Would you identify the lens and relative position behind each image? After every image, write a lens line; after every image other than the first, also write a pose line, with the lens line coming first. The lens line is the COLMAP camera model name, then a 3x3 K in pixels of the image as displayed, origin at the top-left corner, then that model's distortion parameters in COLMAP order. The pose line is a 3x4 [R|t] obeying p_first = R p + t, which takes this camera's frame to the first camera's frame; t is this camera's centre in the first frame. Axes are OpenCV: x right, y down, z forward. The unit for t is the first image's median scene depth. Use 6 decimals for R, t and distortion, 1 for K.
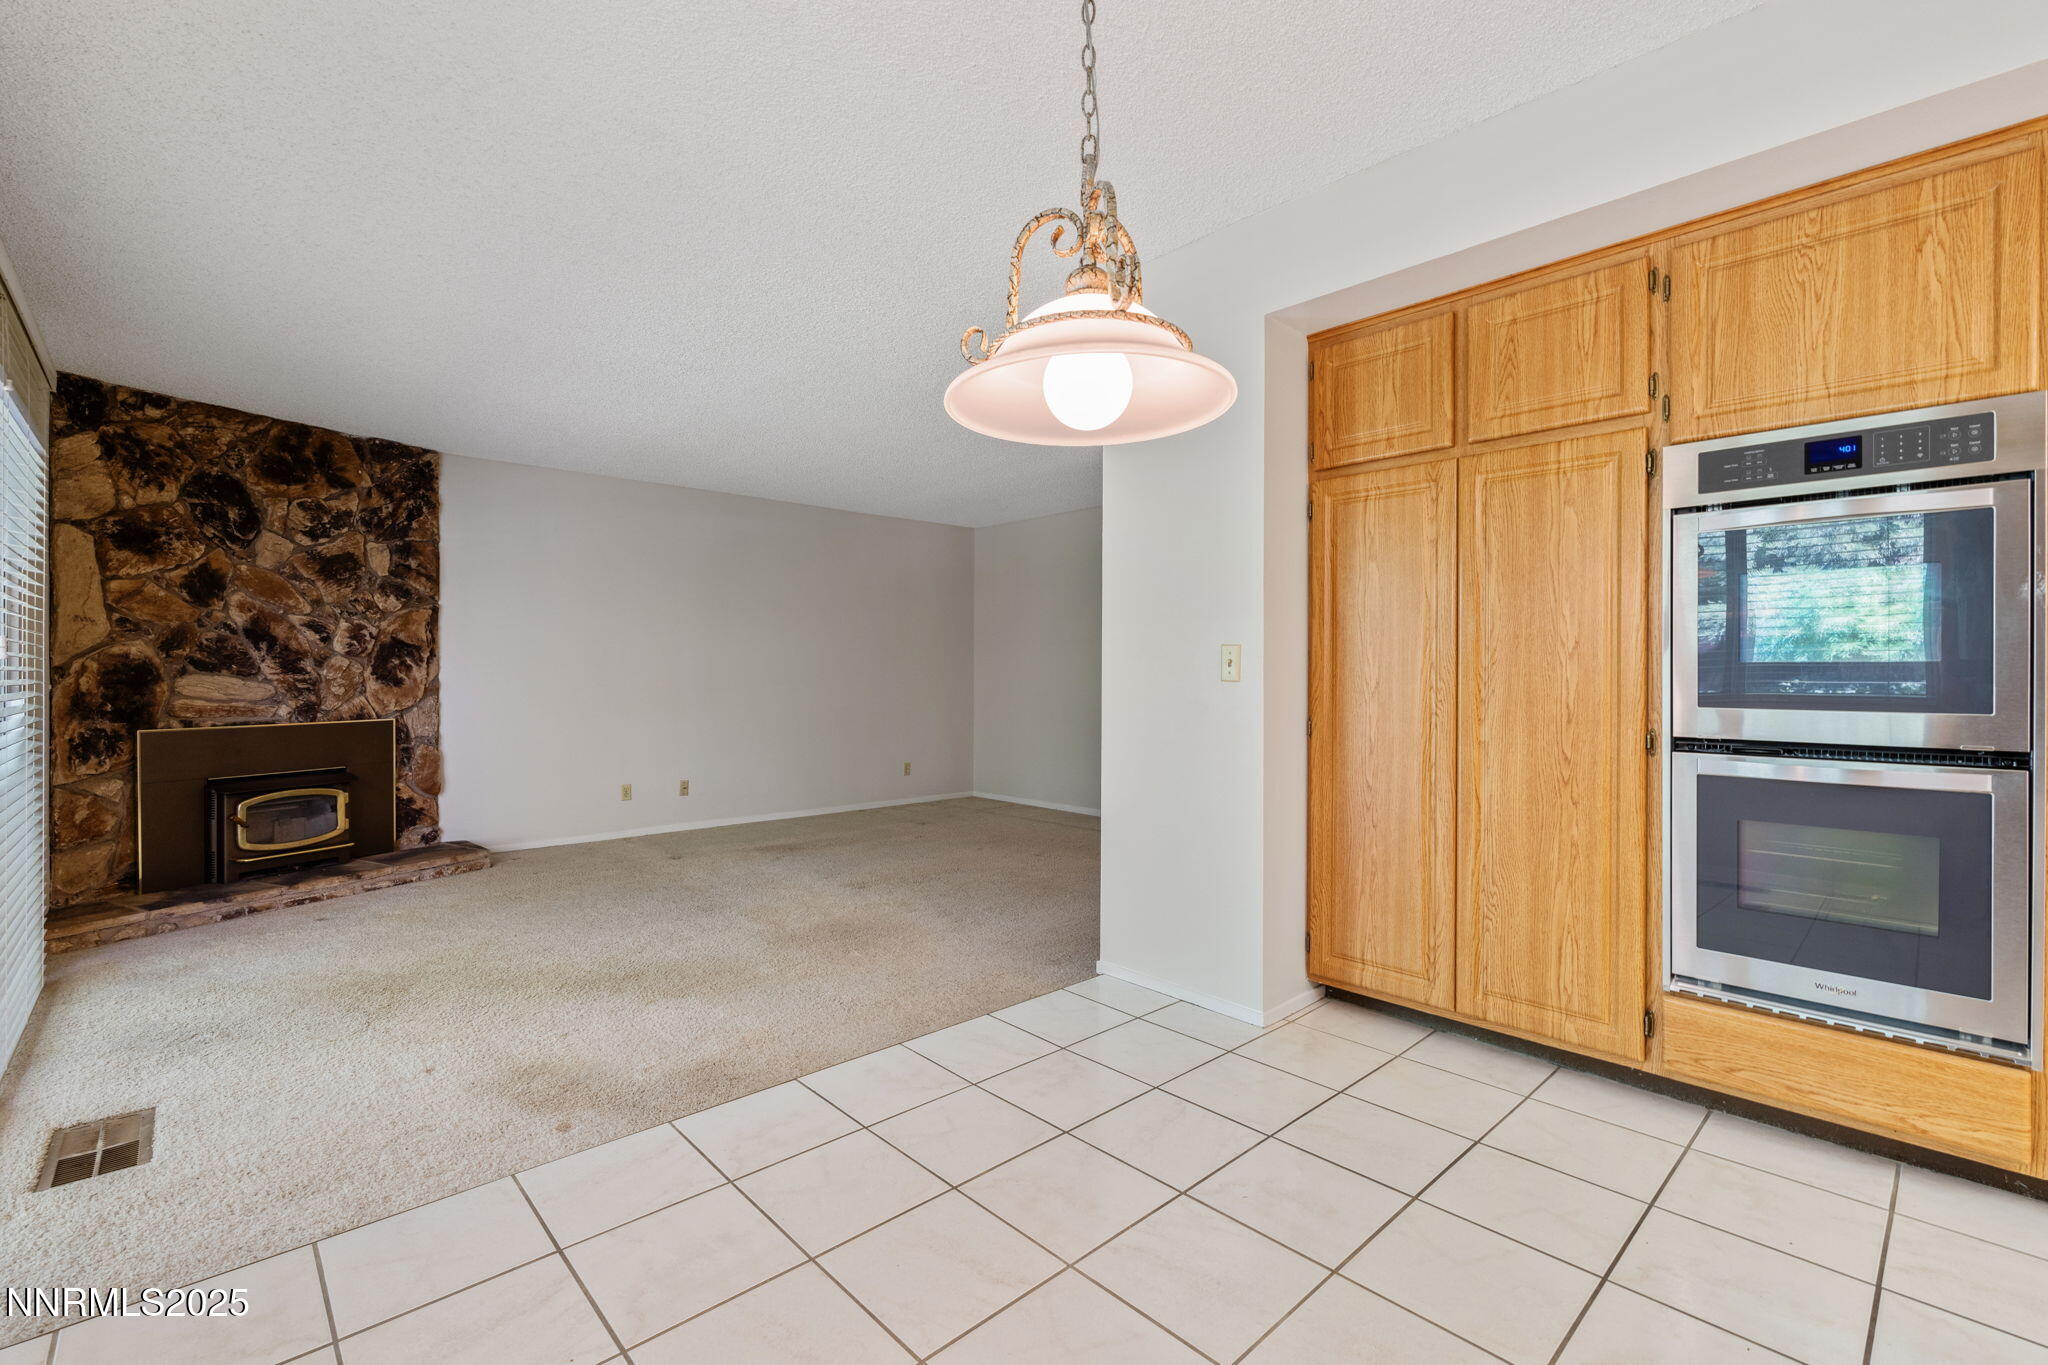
lens RADIAL K [[892.3, 0, 1022.0], [0, 892.3, 669.0], [0, 0, 1]] dist [-0.000988, 0.000039]
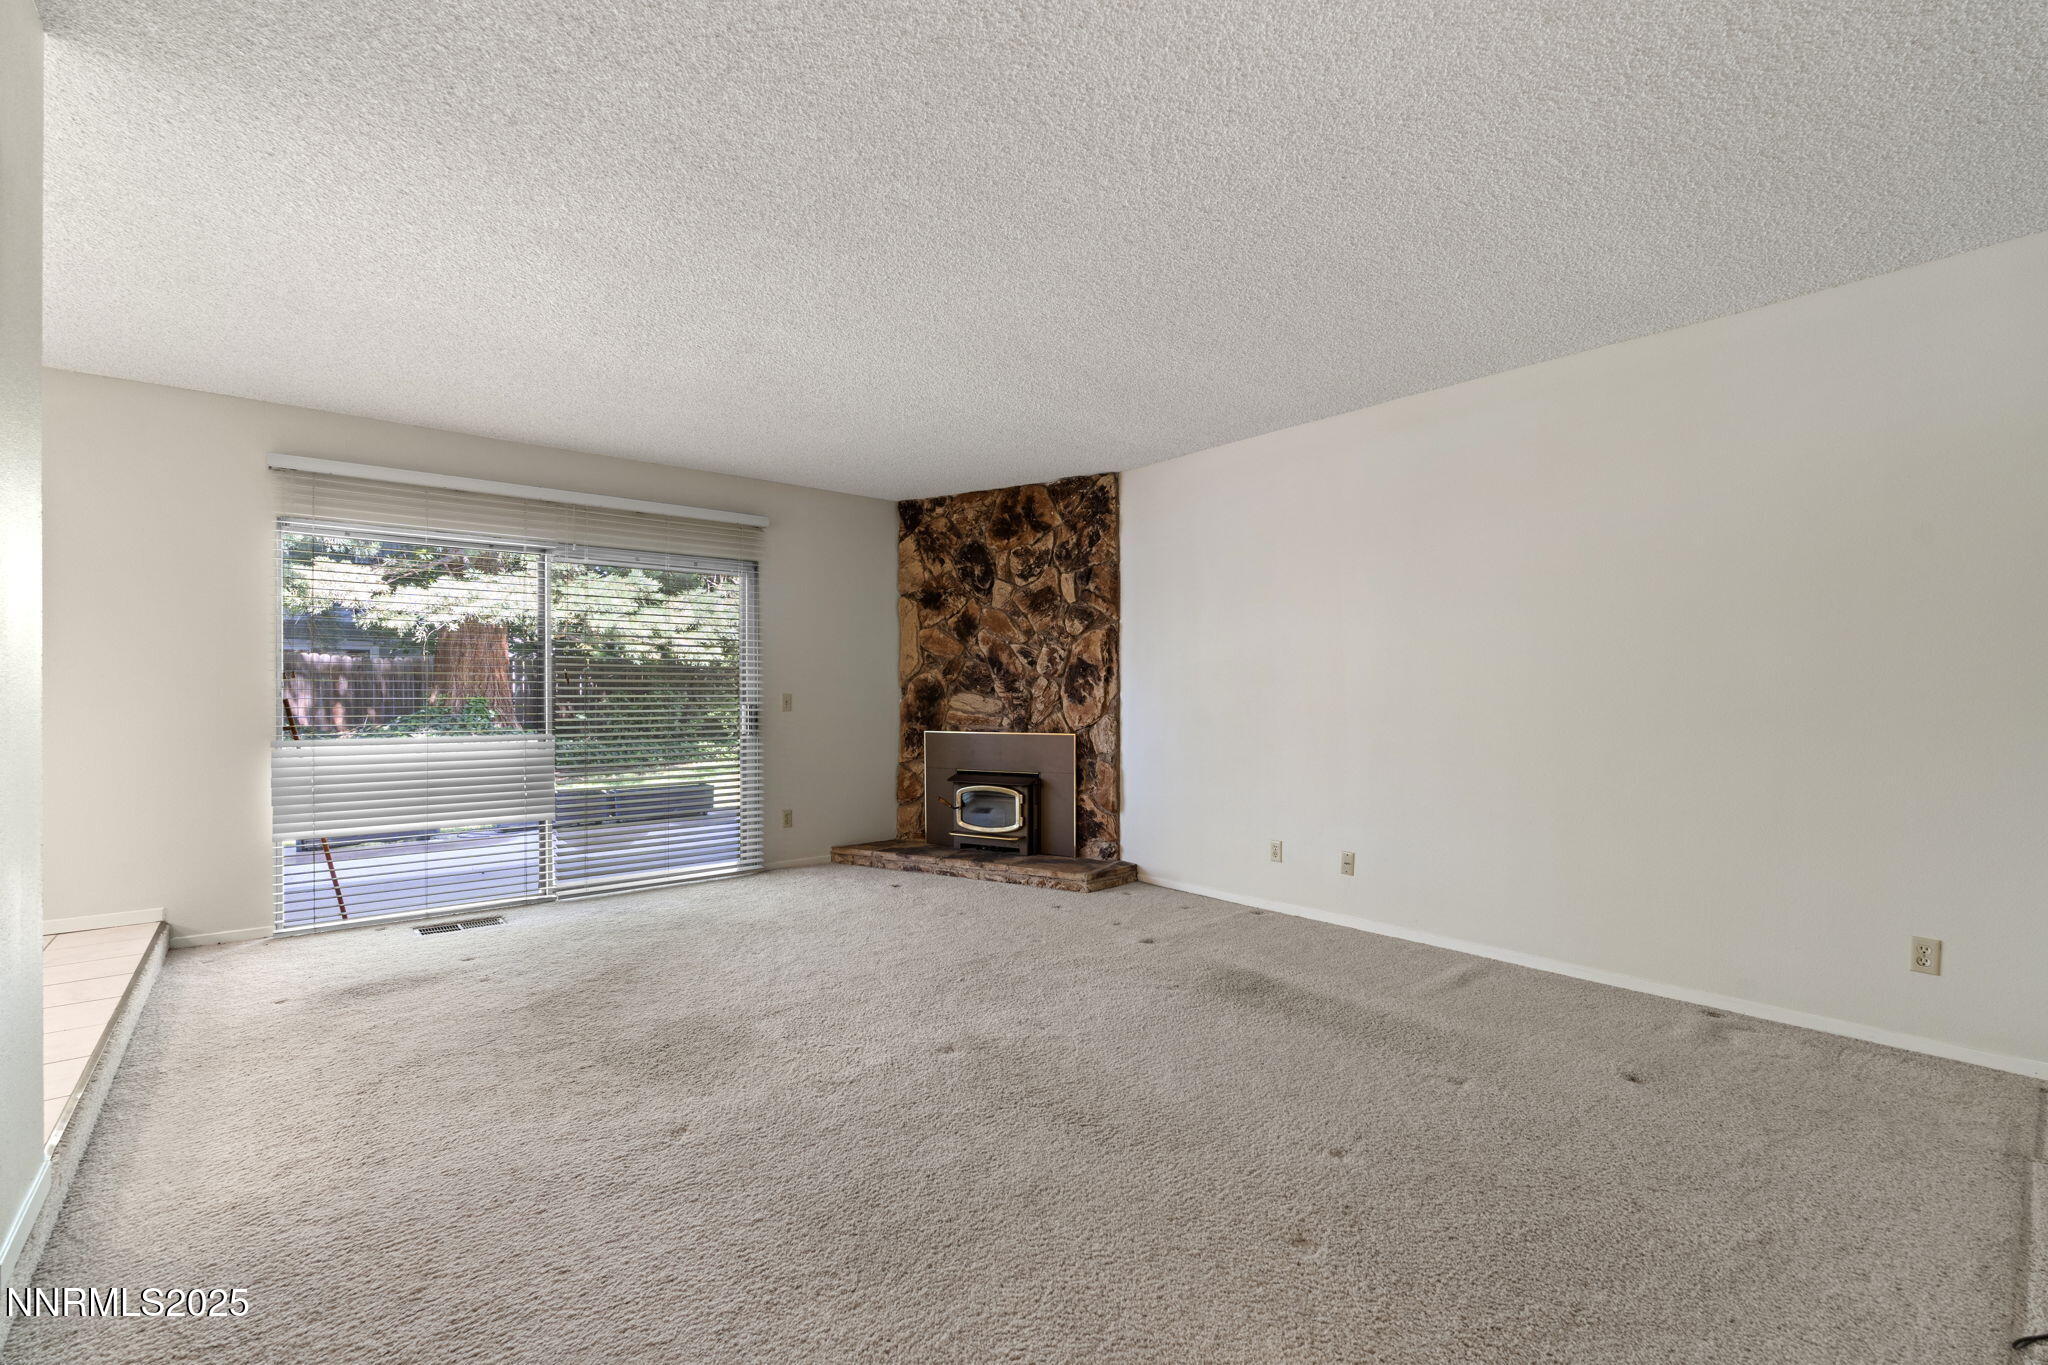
lens RADIAL K [[908.2, 0, 1016.1], [0, 908.2, 694.8], [0, 0, 1]] dist [-0.006139, 0.000795]
pose [[-0.061360, -0.000041, -0.998116, 0.425895], [0.003080, 0.999995, -0.000230, 0.009084], [0.998111, -0.003089, -0.061359, 1.078149]]
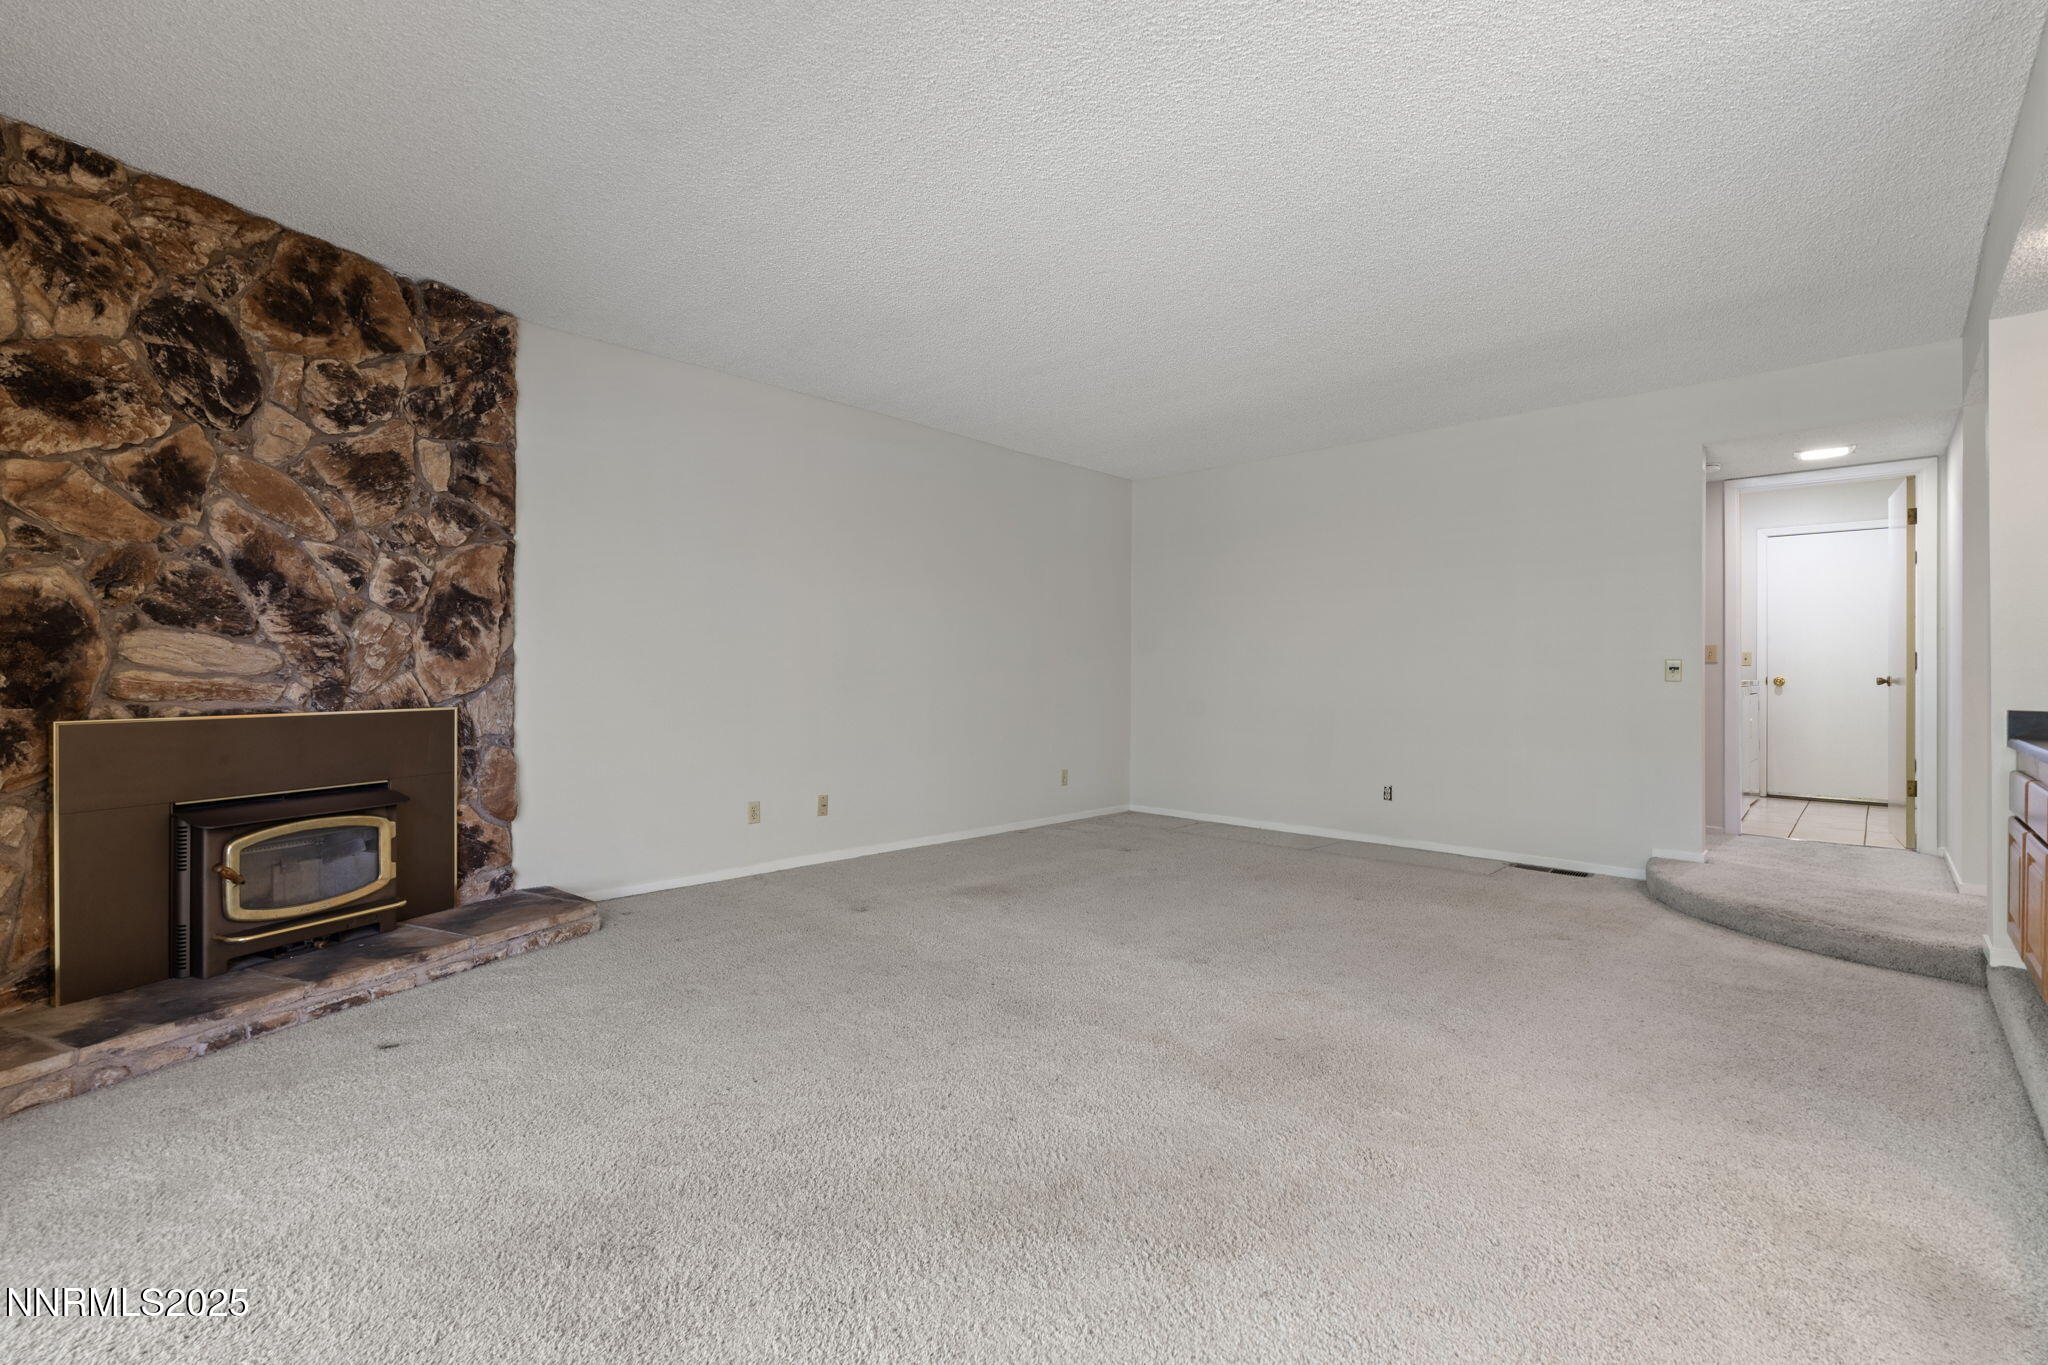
lens RADIAL K [[898.3, 0, 1023.1], [0, 898.3, 668.4], [0, 0, 1]] dist [-0.001674, -0.000272]
pose [[0.998403, 0.004503, 0.056321, -0.346652], [-0.004331, 0.999986, -0.003175, 0.029263], [-0.056335, 0.002926, 0.998408, 0.335168]]
